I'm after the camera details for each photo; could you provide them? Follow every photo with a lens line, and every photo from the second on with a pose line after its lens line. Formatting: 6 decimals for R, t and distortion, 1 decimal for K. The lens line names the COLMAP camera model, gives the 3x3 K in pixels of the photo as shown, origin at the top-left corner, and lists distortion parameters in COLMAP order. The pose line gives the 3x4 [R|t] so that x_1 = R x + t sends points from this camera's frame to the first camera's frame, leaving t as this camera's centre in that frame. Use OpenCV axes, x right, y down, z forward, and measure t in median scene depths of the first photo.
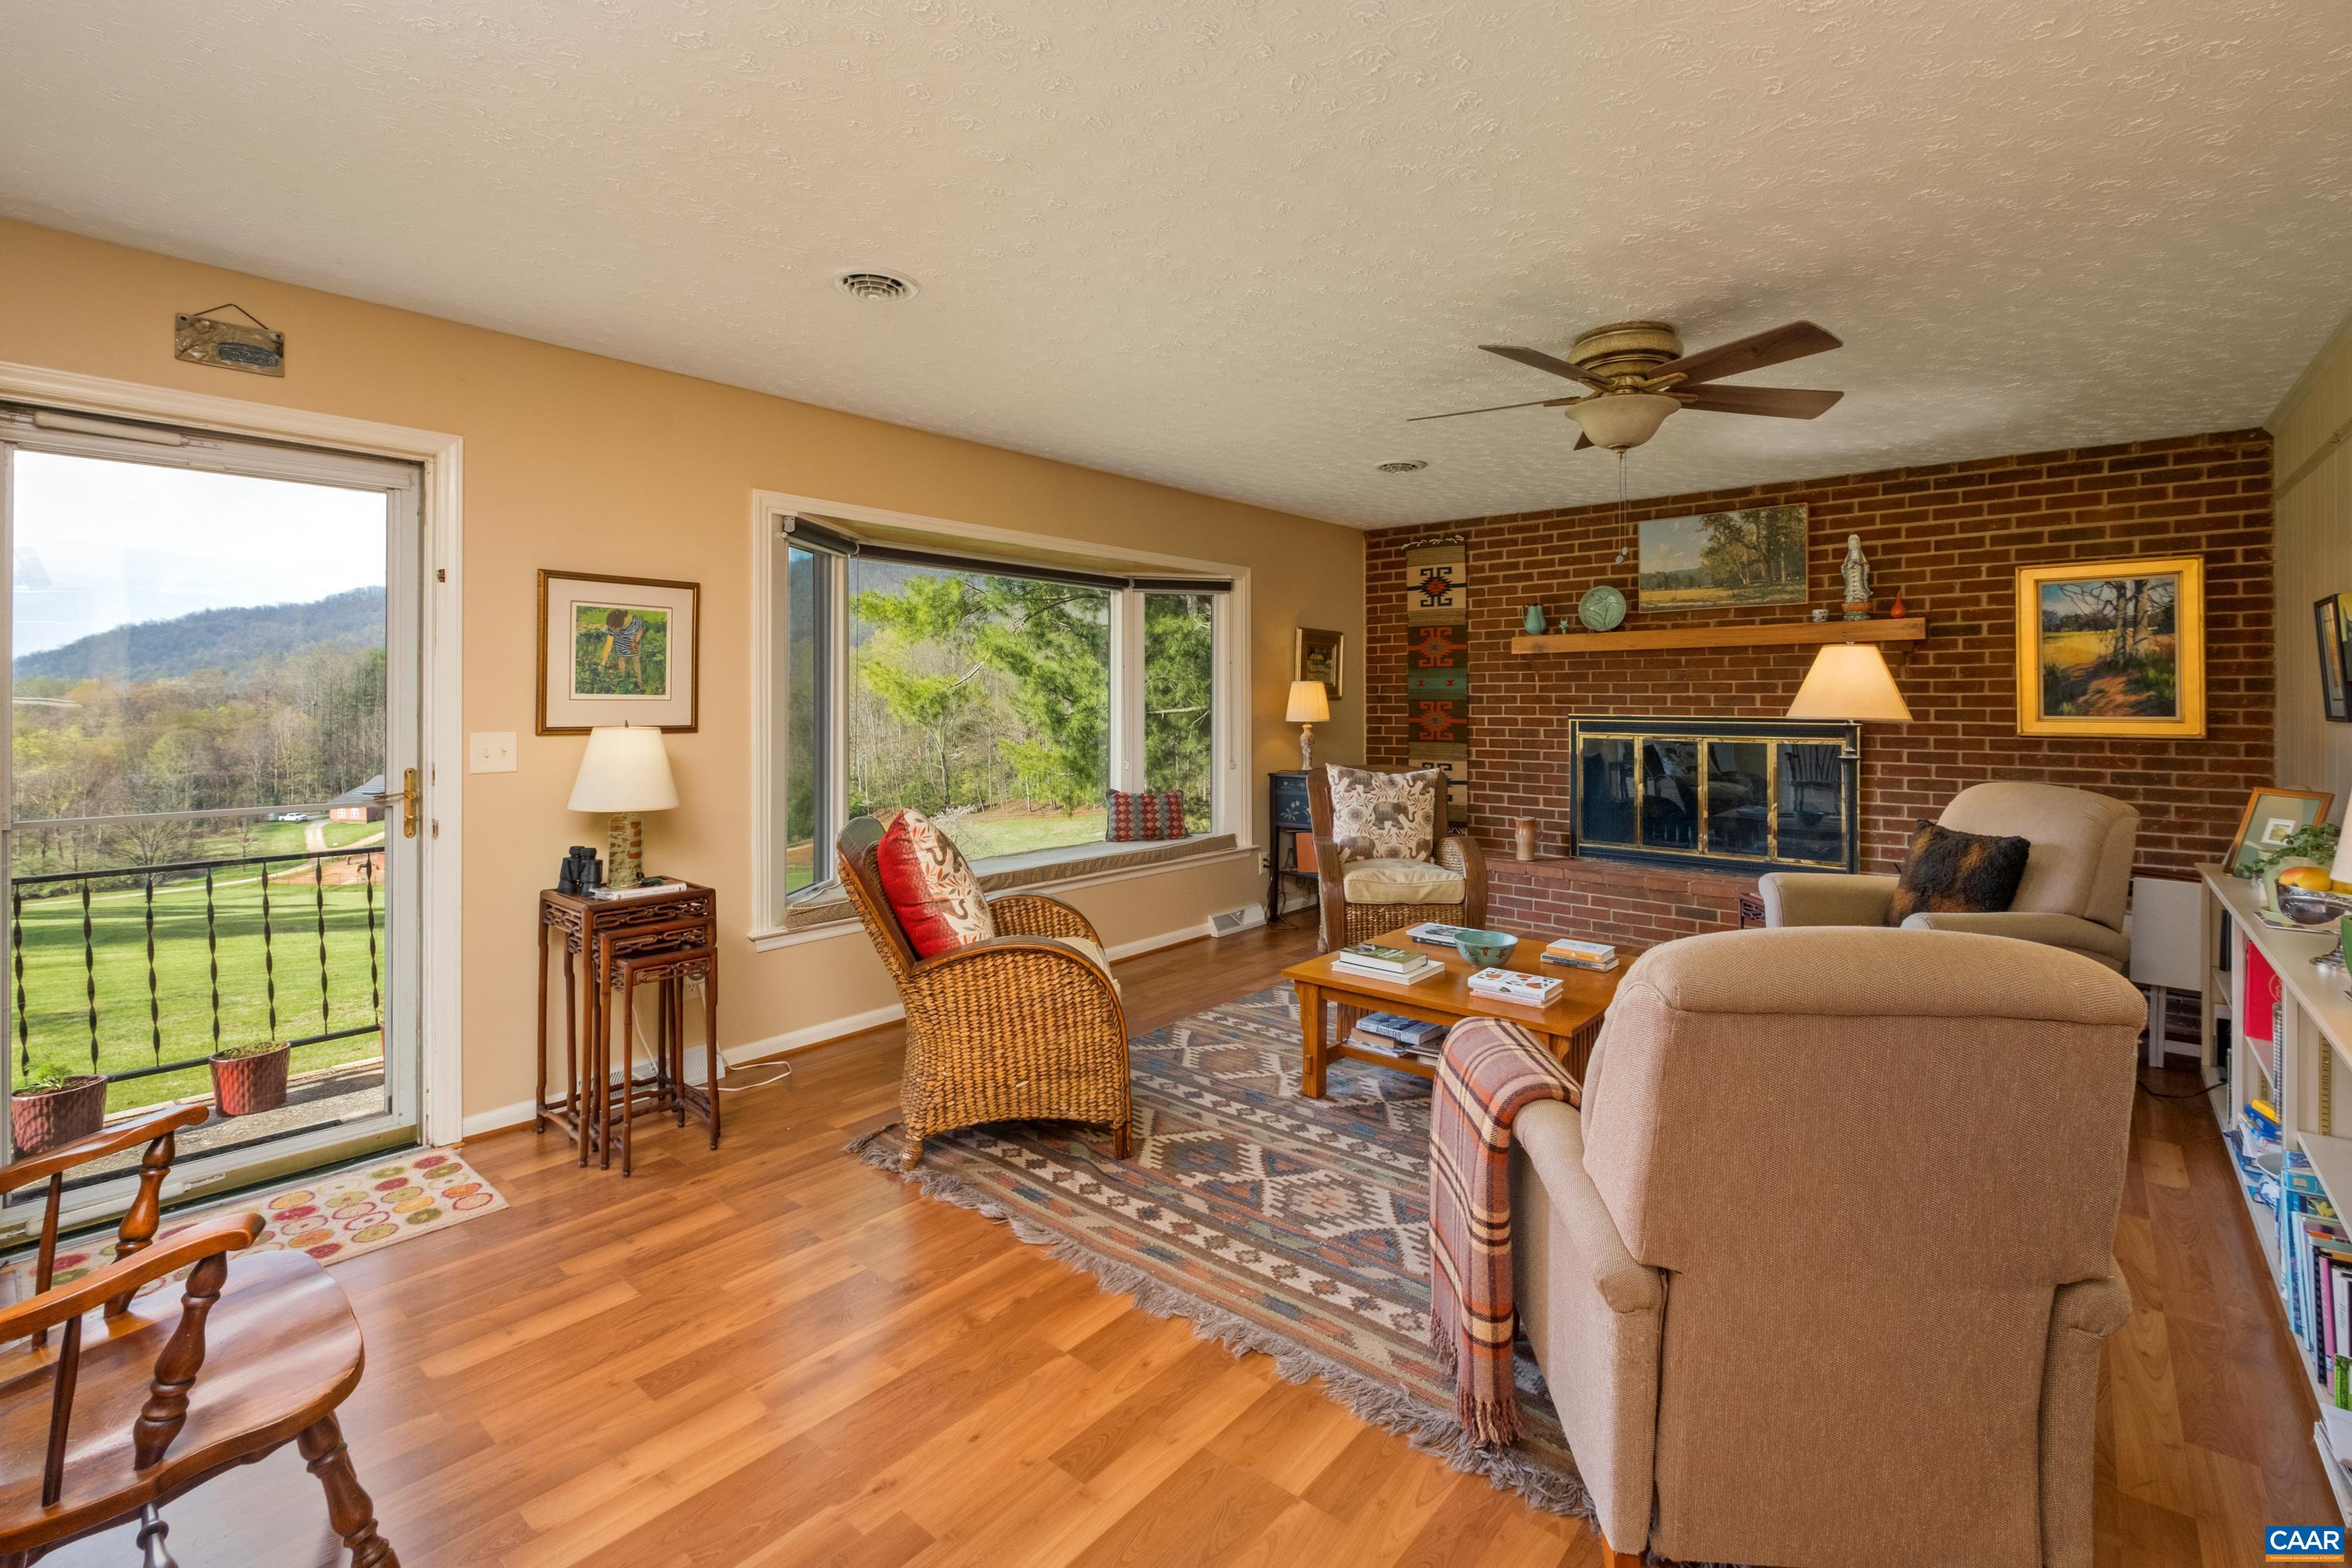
lens RADIAL K [[1045.5, 0, 1185.8], [0, 1045.5, 692.4], [0, 0, 1]] dist [0.002143, -0.005046]
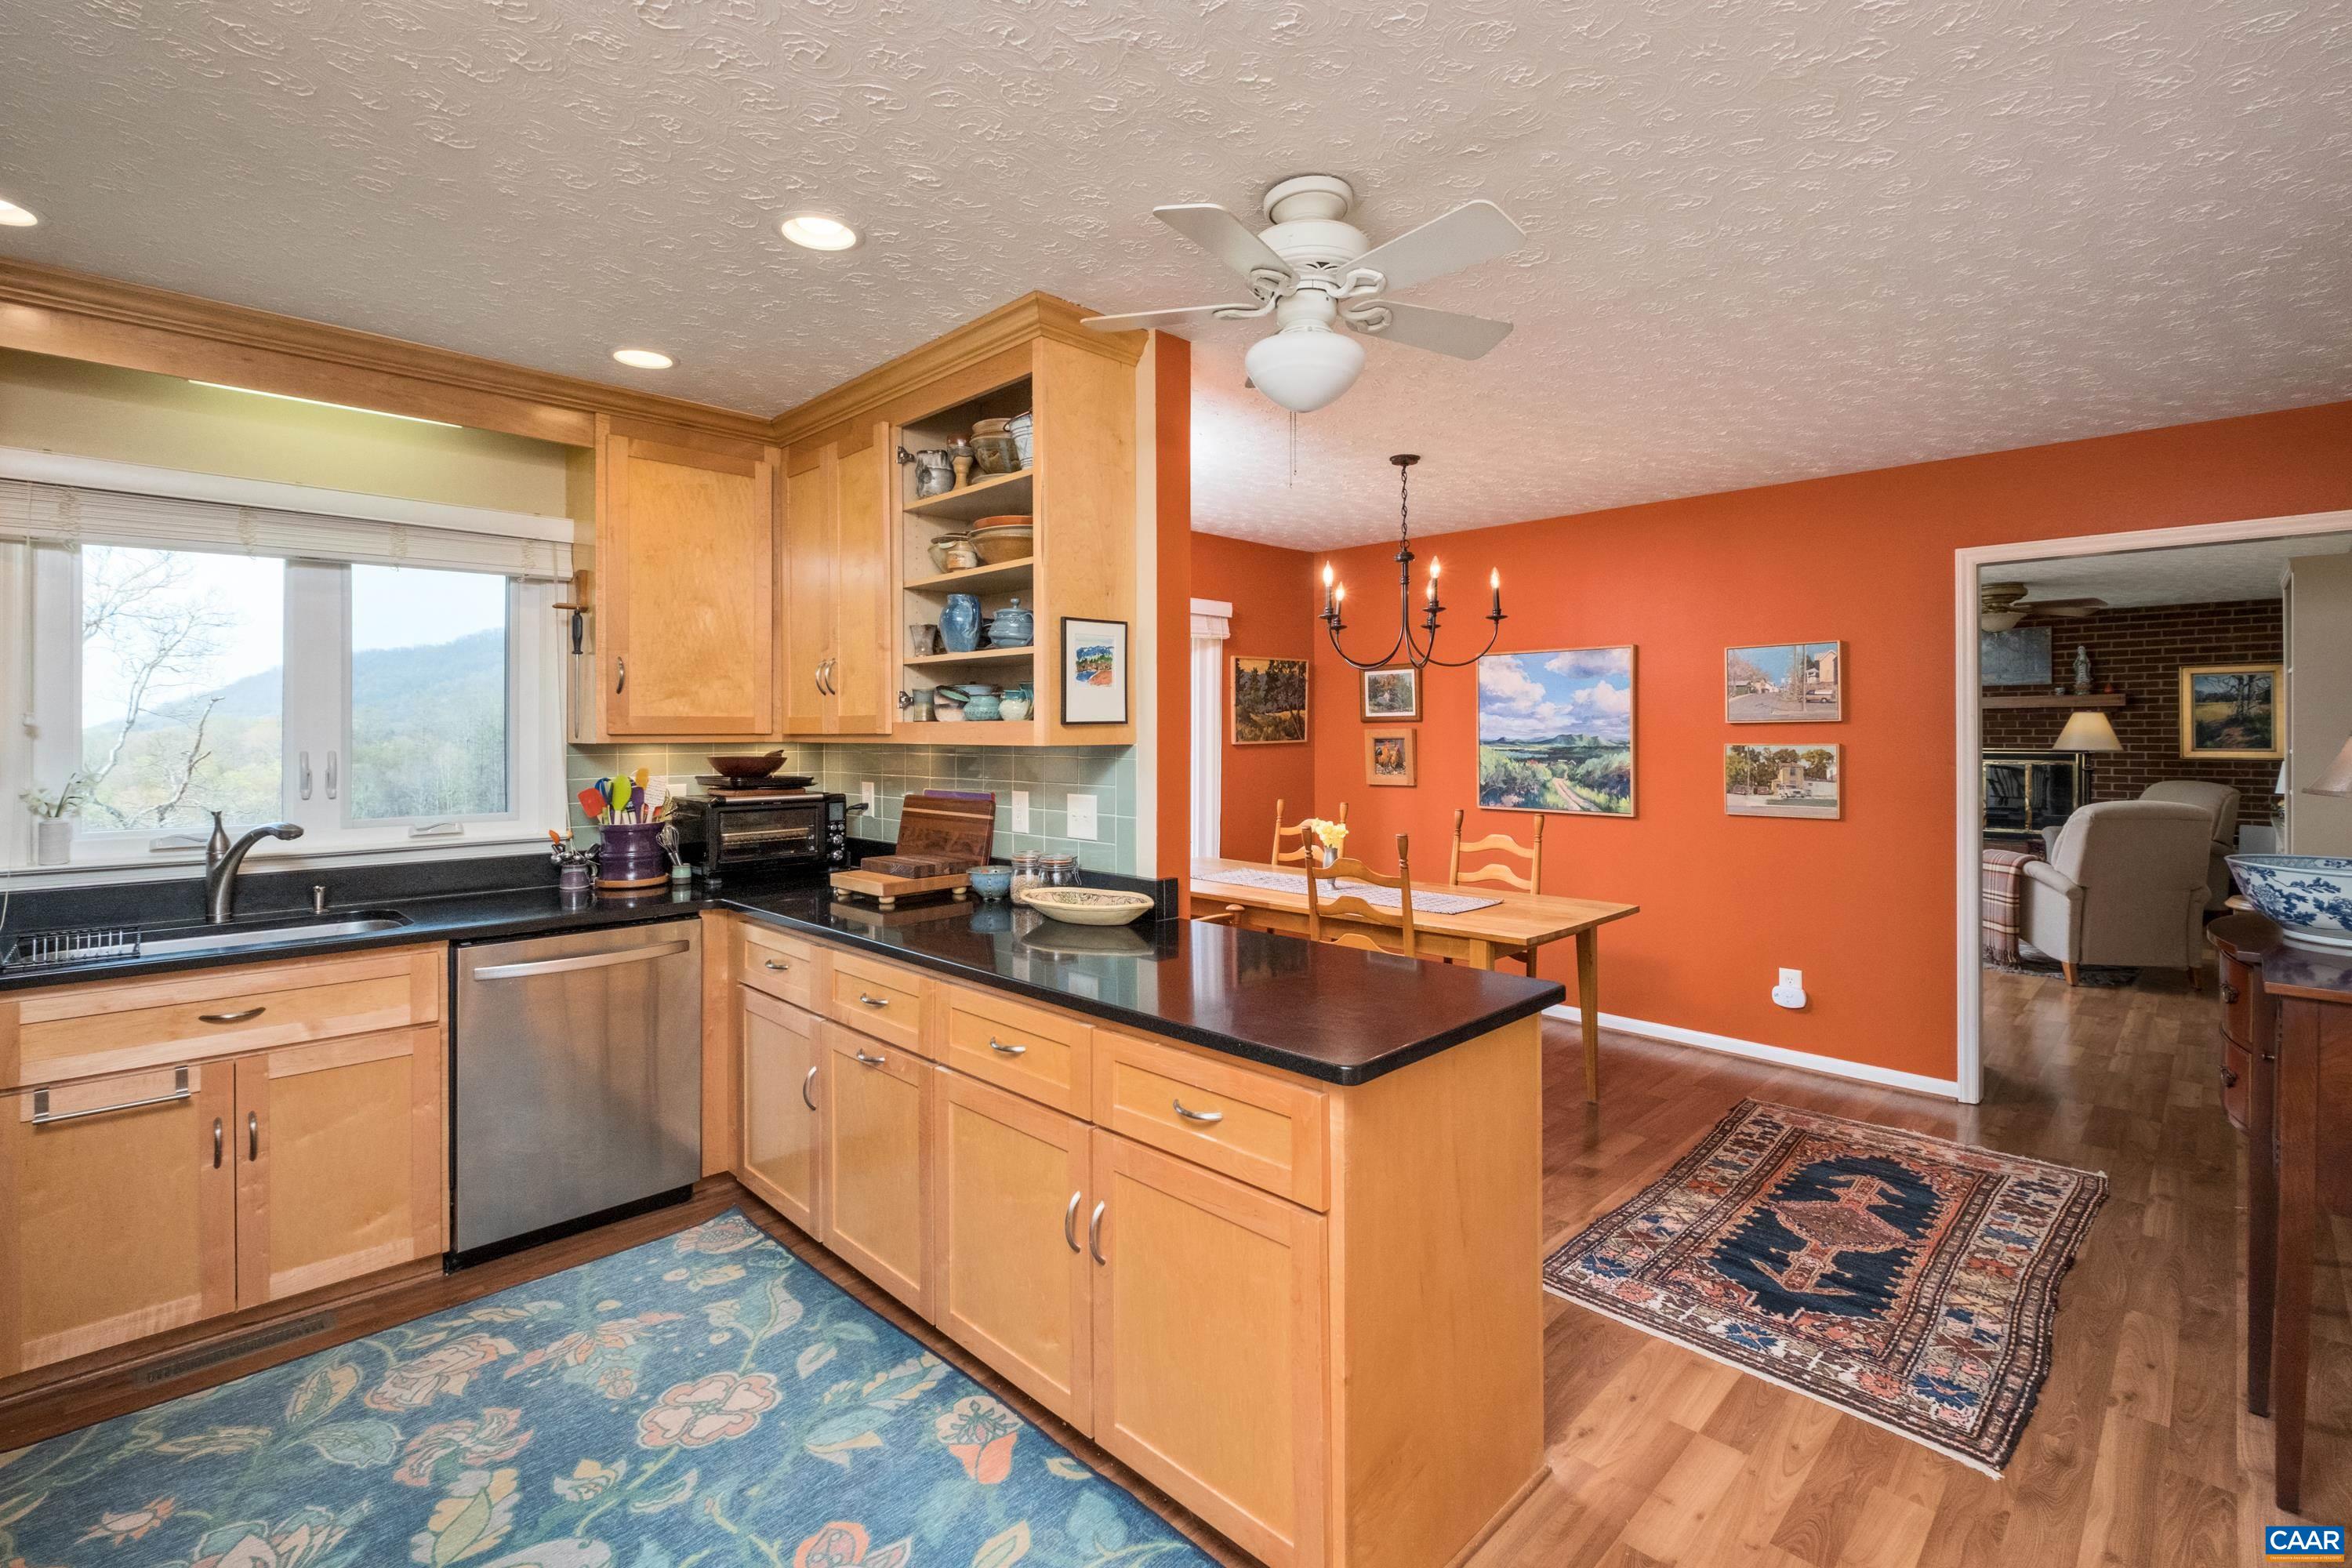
lens RADIAL K [[1059.5, 0, 1184.1], [0, 1059.5, 732.3], [0, 0, 1]] dist [-0.001942, -0.000711]
pose [[0.996489, -0.003045, -0.083671, -0.752696], [0.003561, 0.999976, 0.006013, -0.021642], [0.083650, -0.006290, 0.996475, -0.946466]]
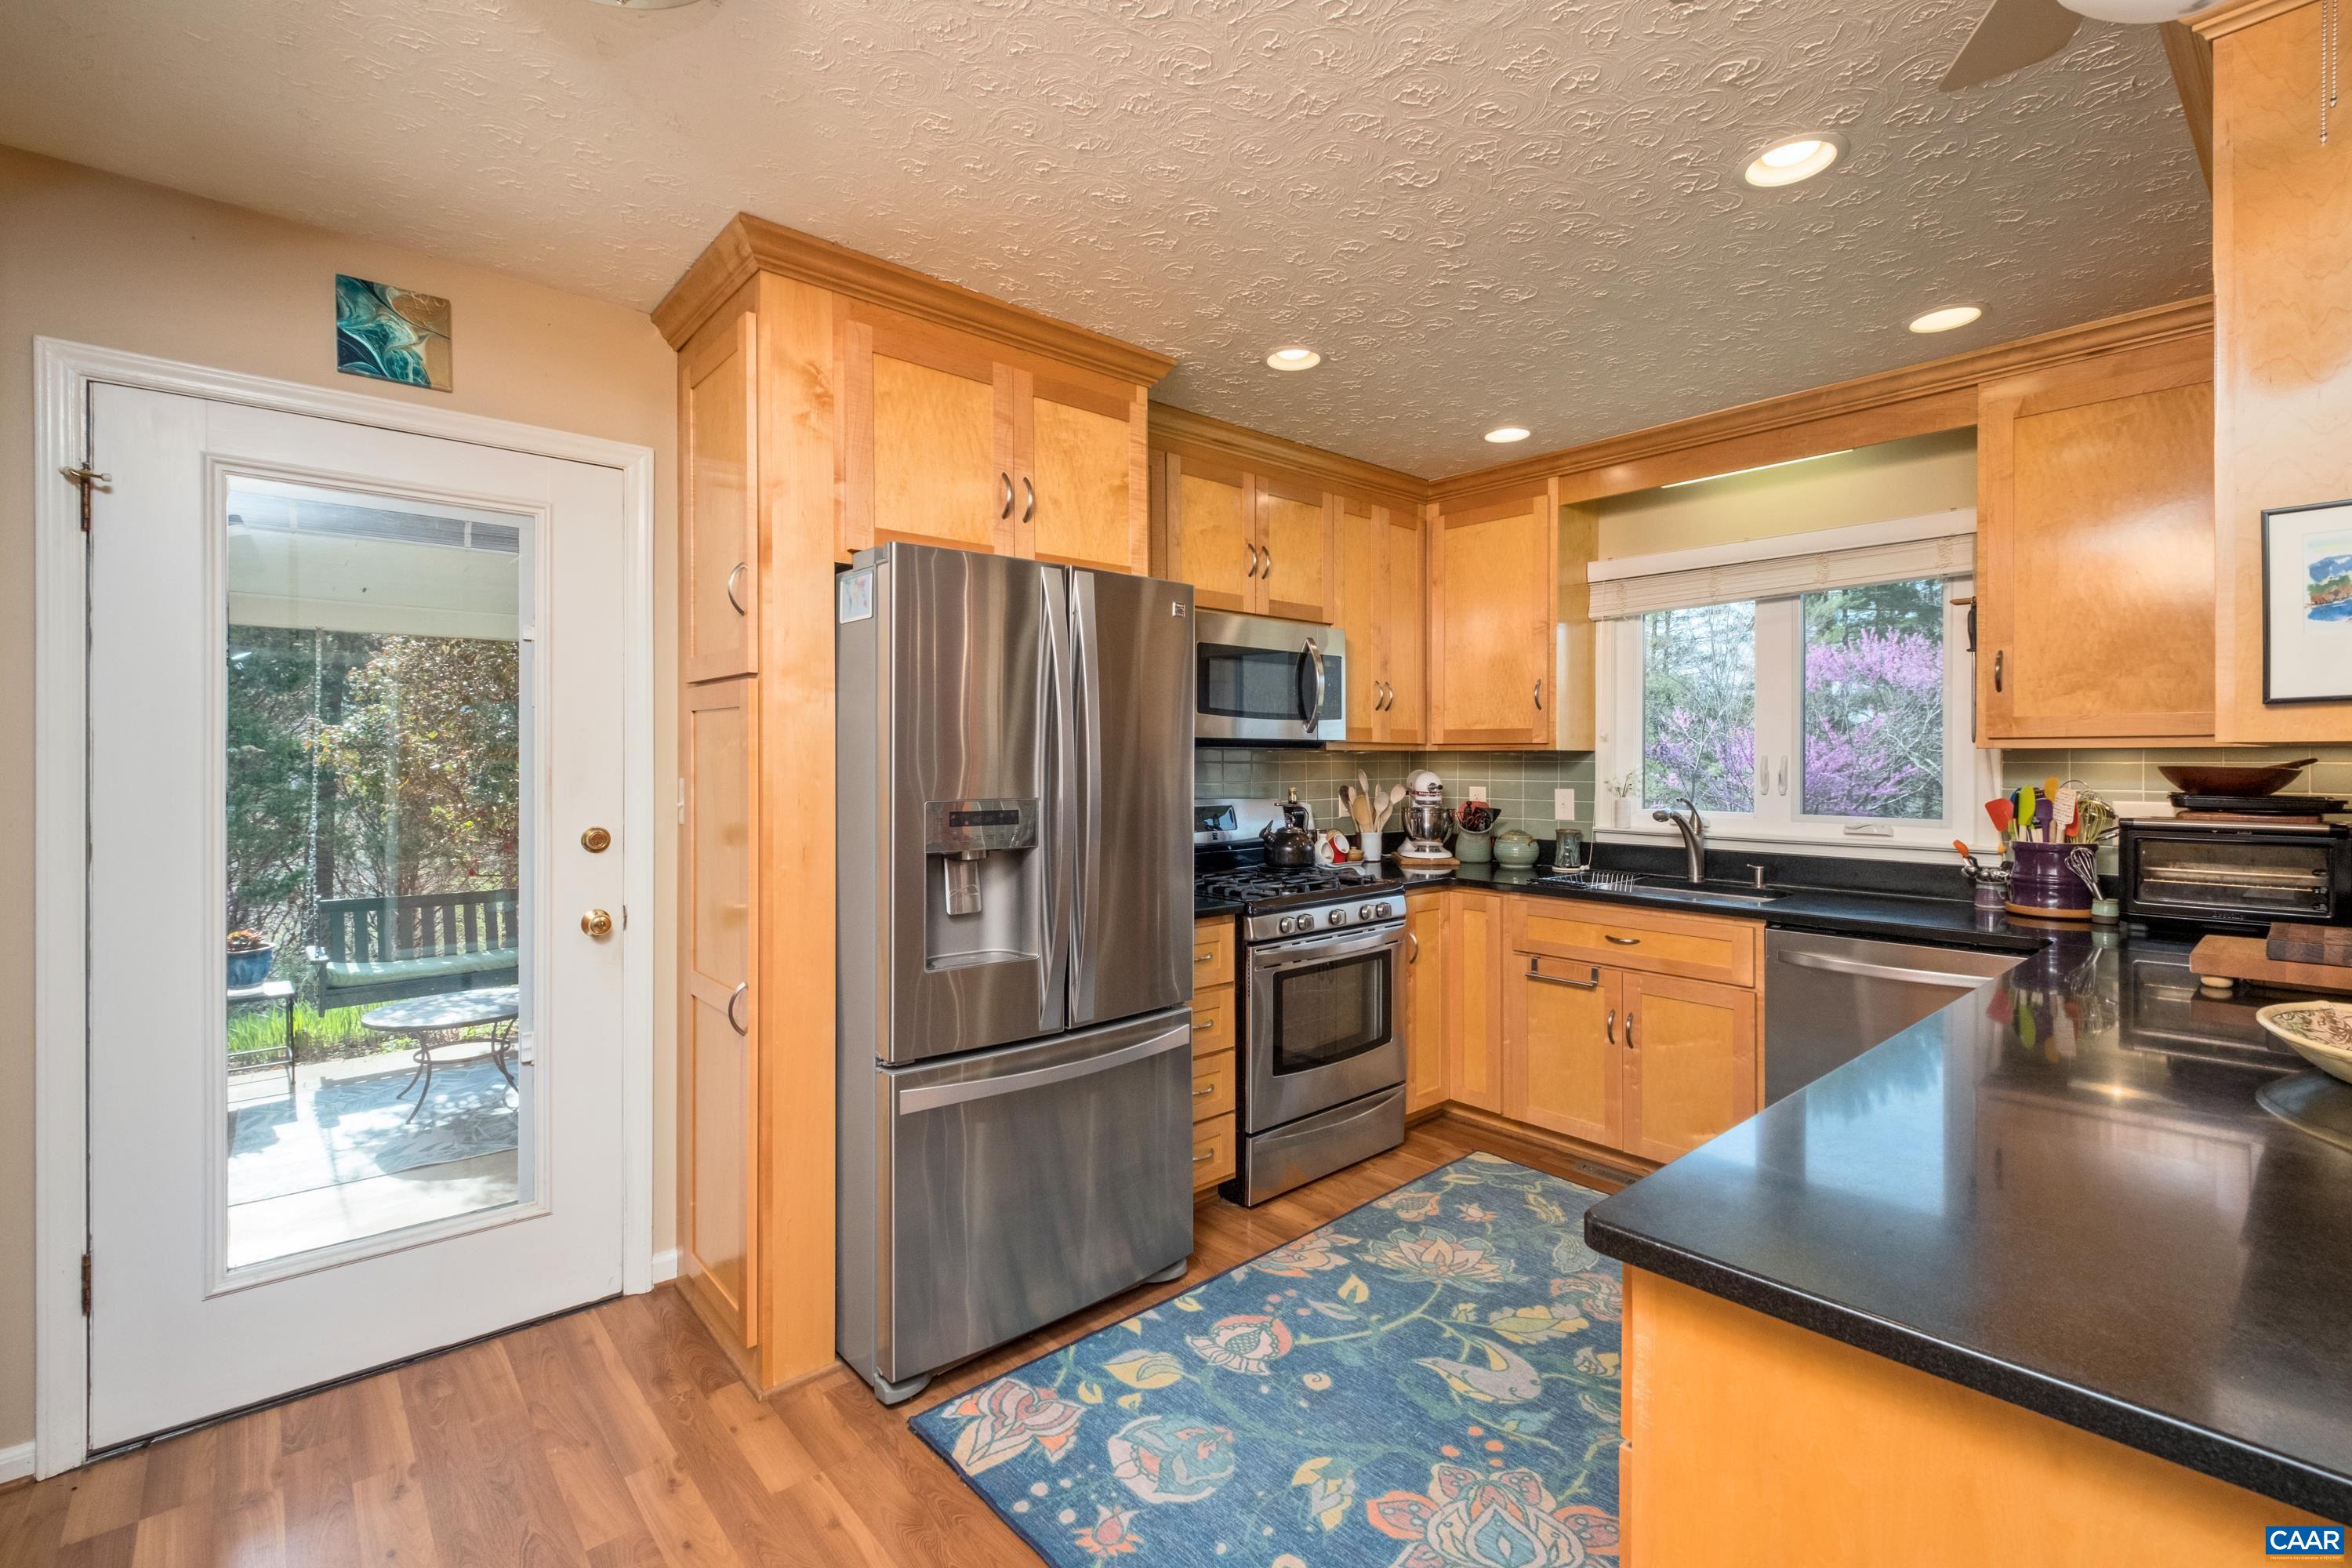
lens RADIAL K [[1045.0, 0, 1177.5], [0, 1045.0, 758.0], [0, 0, 1]] dist [0.002053, -0.000036]
pose [[-0.157037, -0.000306, -0.987593, -0.514341], [0.007572, 0.999970, -0.001514, -0.008895], [0.987564, -0.007715, -0.157030, -0.673316]]
